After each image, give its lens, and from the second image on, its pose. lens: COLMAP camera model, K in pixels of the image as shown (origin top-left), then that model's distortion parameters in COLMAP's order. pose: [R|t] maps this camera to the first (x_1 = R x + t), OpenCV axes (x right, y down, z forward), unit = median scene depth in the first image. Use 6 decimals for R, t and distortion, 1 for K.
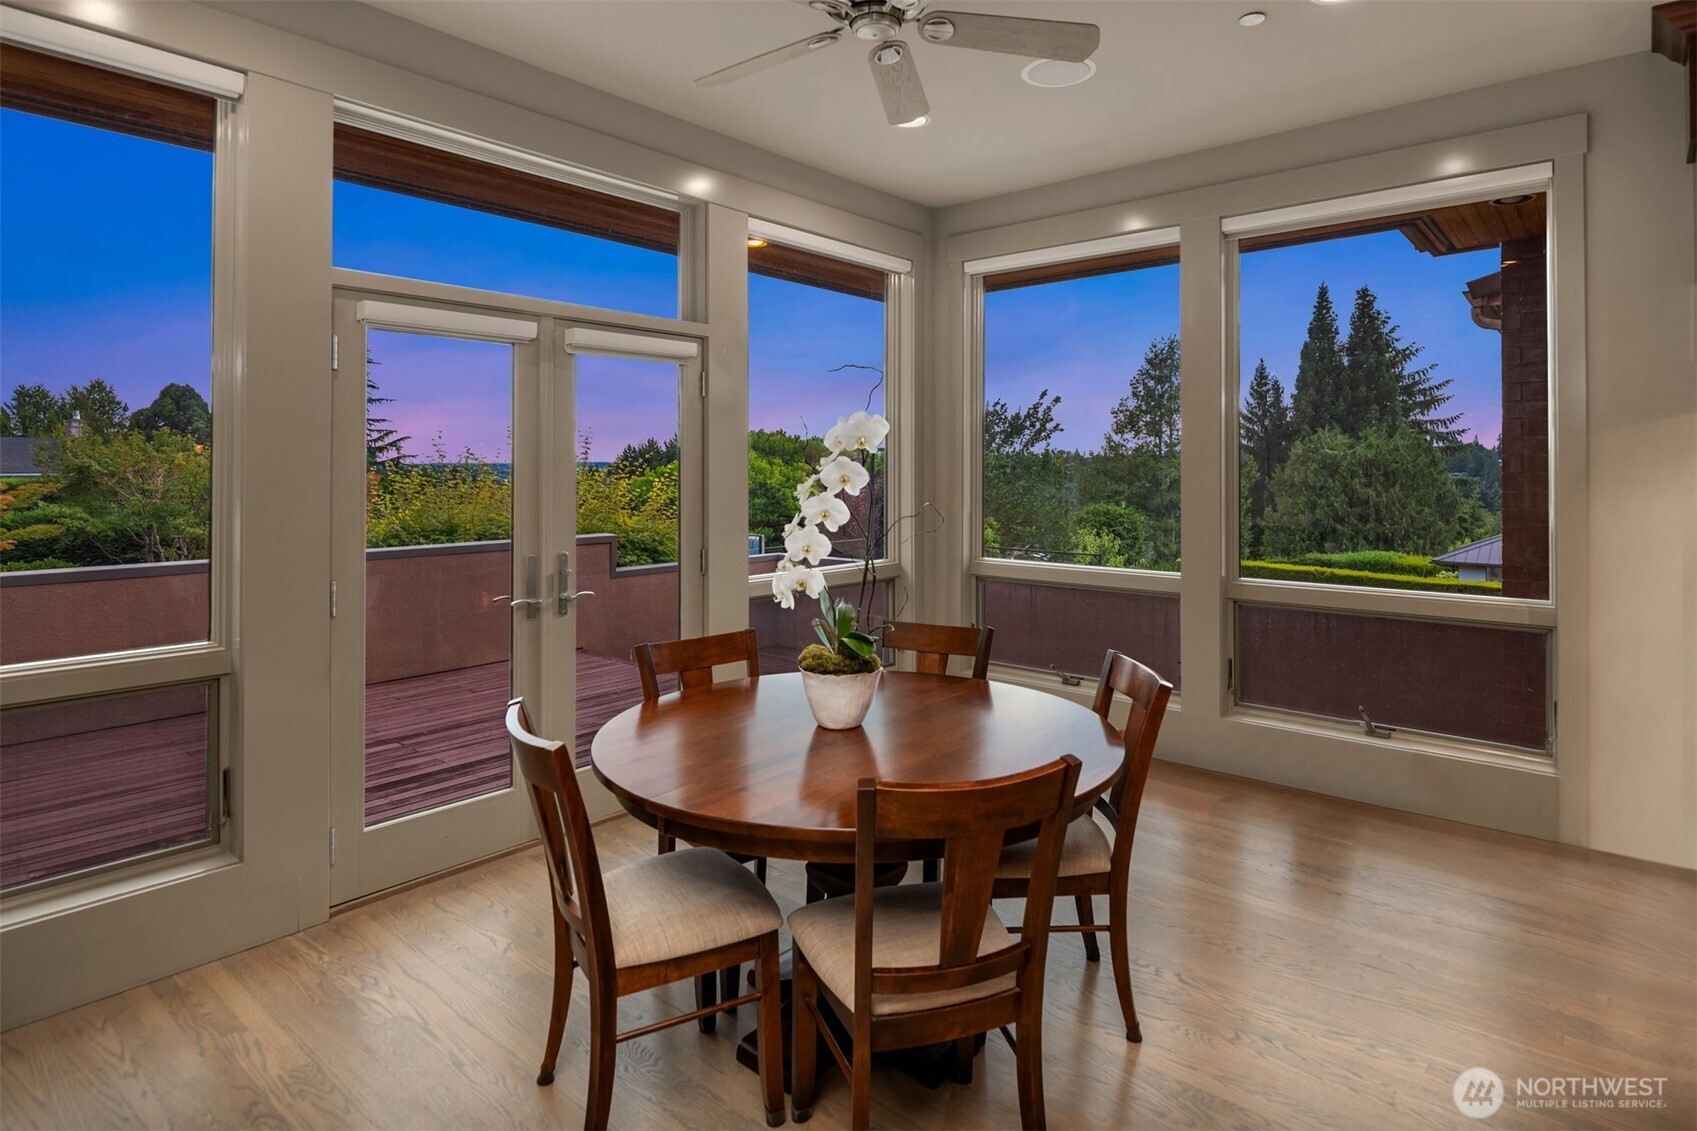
lens RADIAL K [[935.7, 0, 856.2], [0, 935.7, 476.8], [0, 0, 1]] dist [-0.002907, -0.001669]
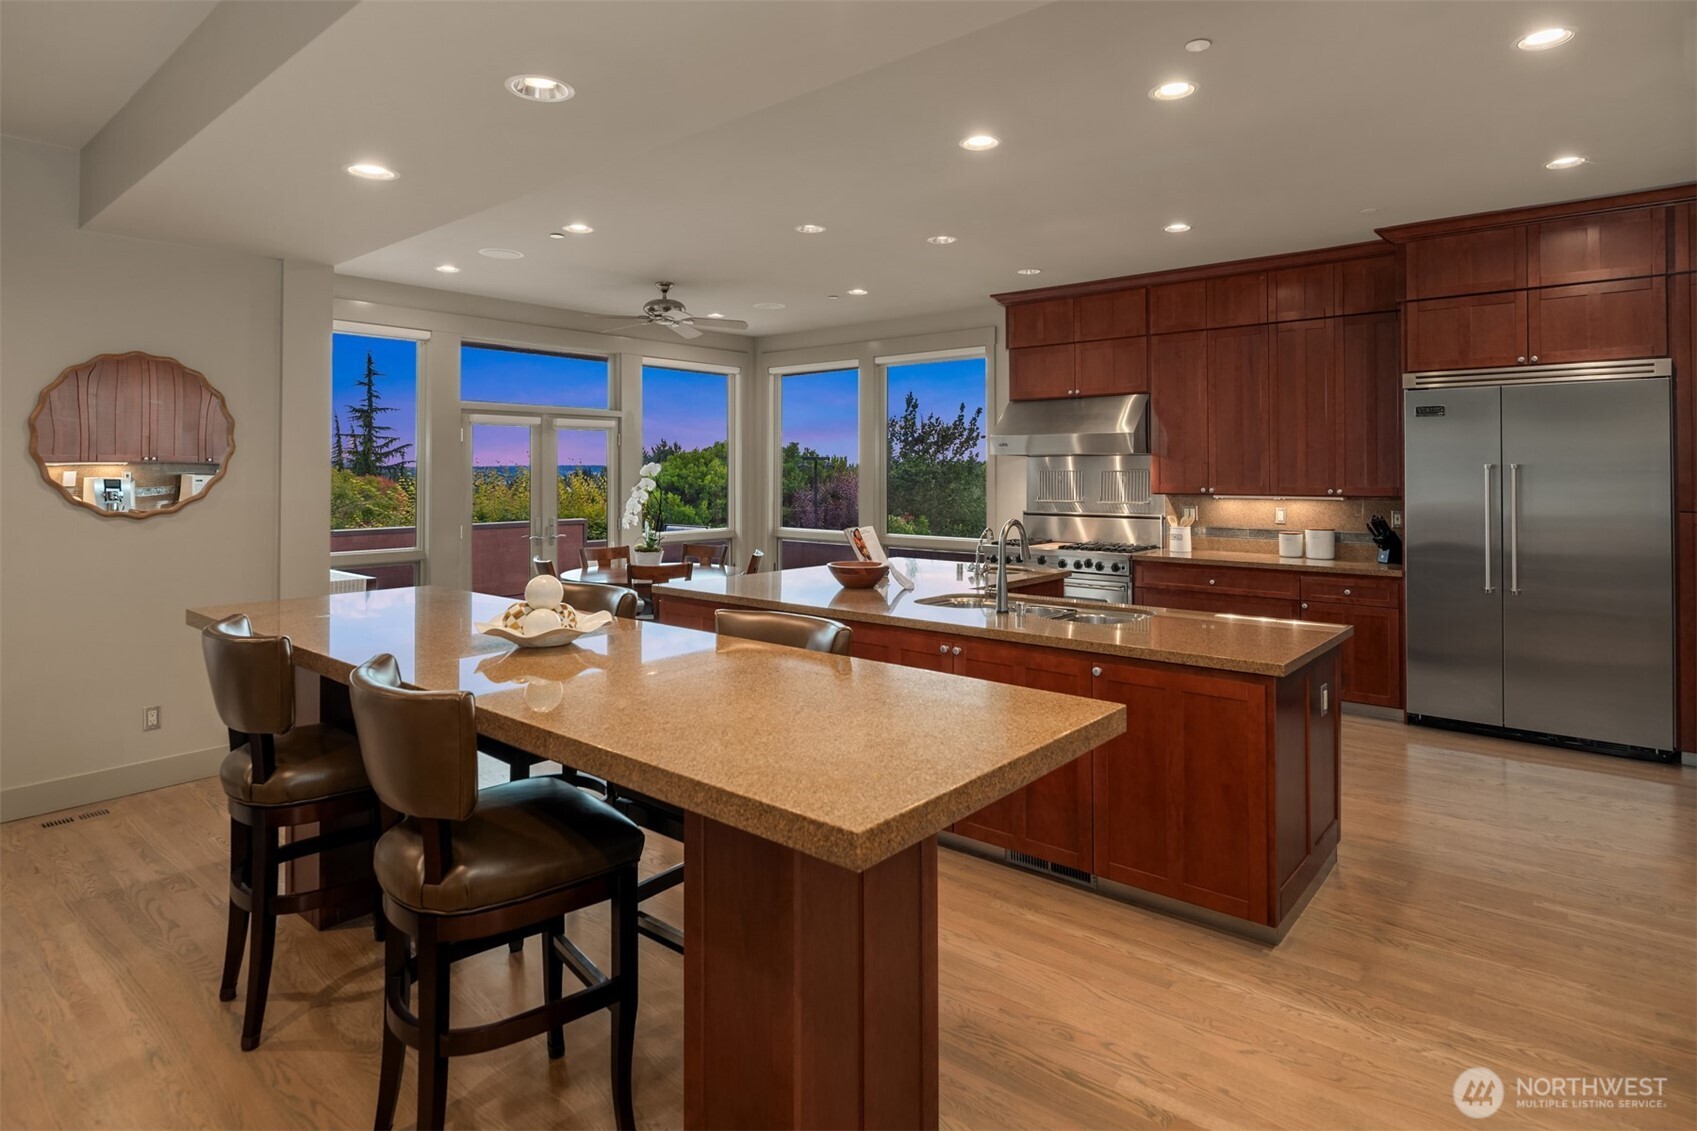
lens RADIAL K [[935.7, 0, 856.2], [0, 935.7, 476.8], [0, 0, 1]] dist [-0.002907, -0.001669]
pose [[0.999970, 0.000199, 0.007745, 0.269008], [-0.000176, 0.999995, -0.003021, -0.006991], [-0.007745, 0.003020, 0.999965, -0.844095]]
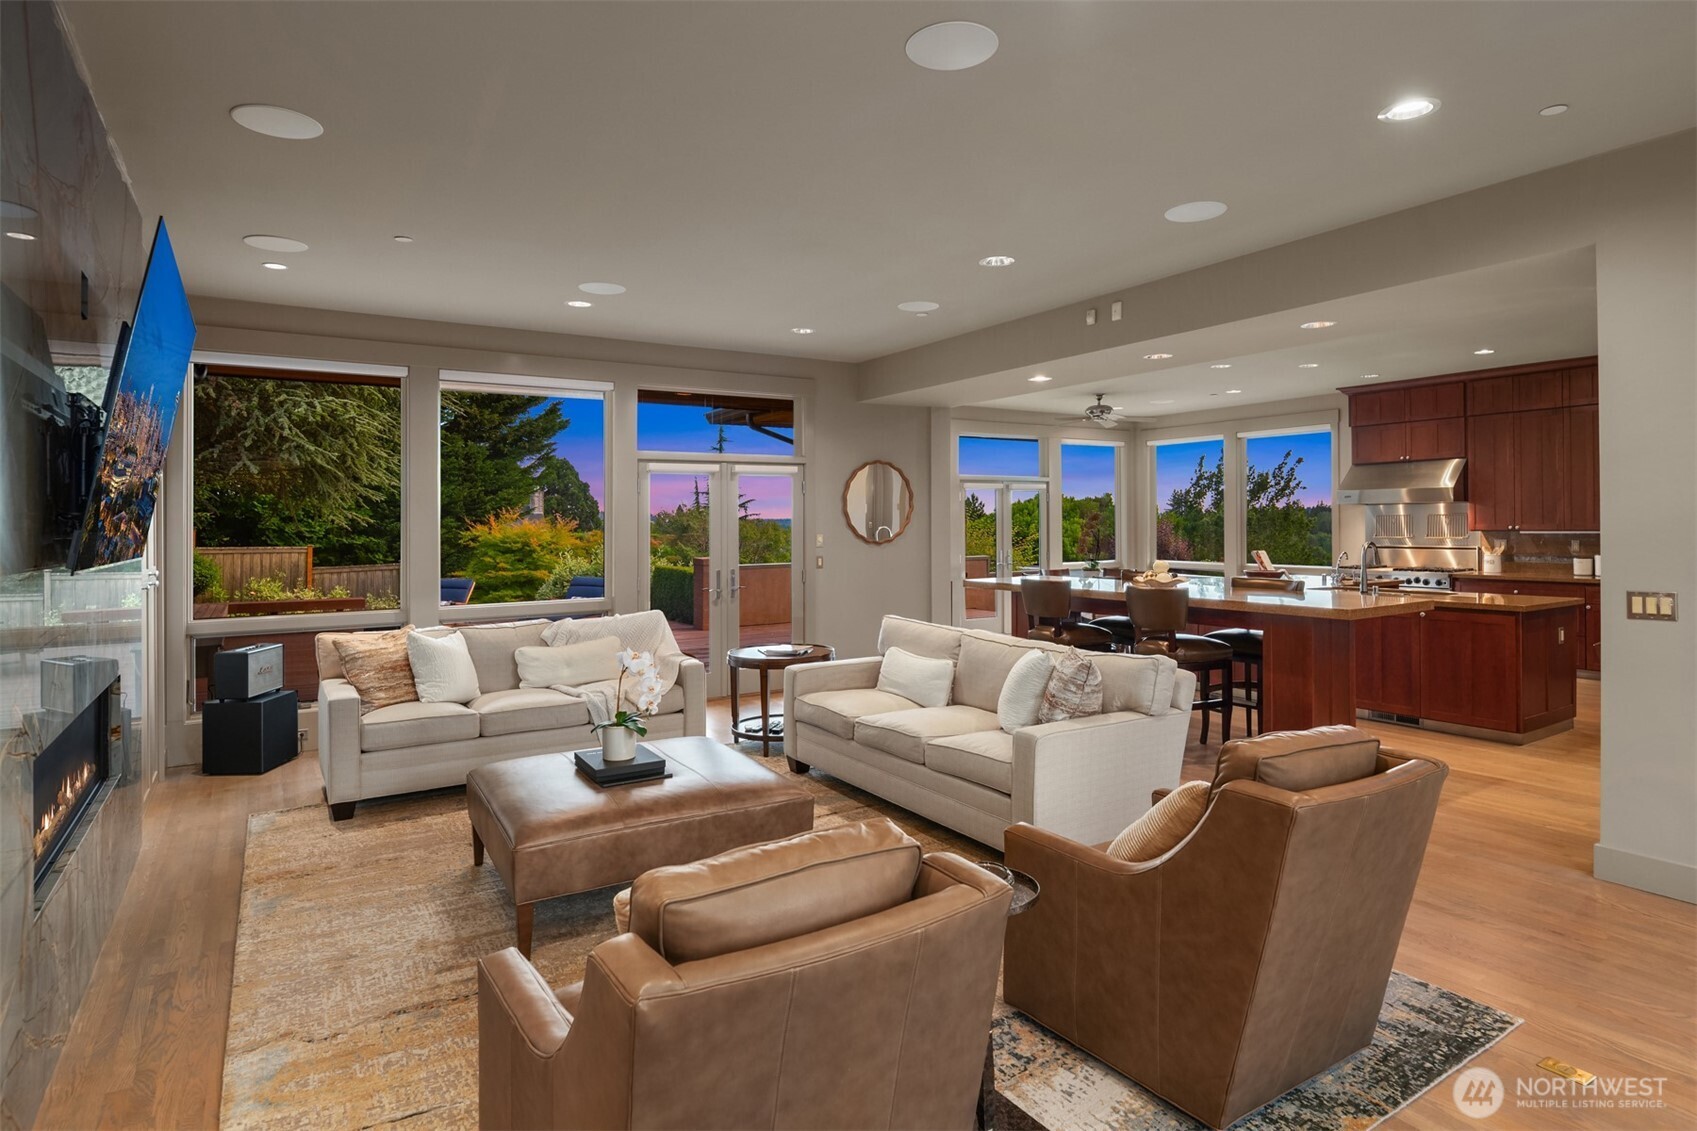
lens RADIAL K [[936.0, 0, 848.1], [0, 936.0, 535.3], [0, 0, 1]] dist [0.001905, -0.000171]
pose [[0.956752, -0.005414, -0.290856, 0.077120], [0.007097, 0.999964, 0.004735, 0.004374], [0.290819, -0.006594, 0.956755, -1.594370]]
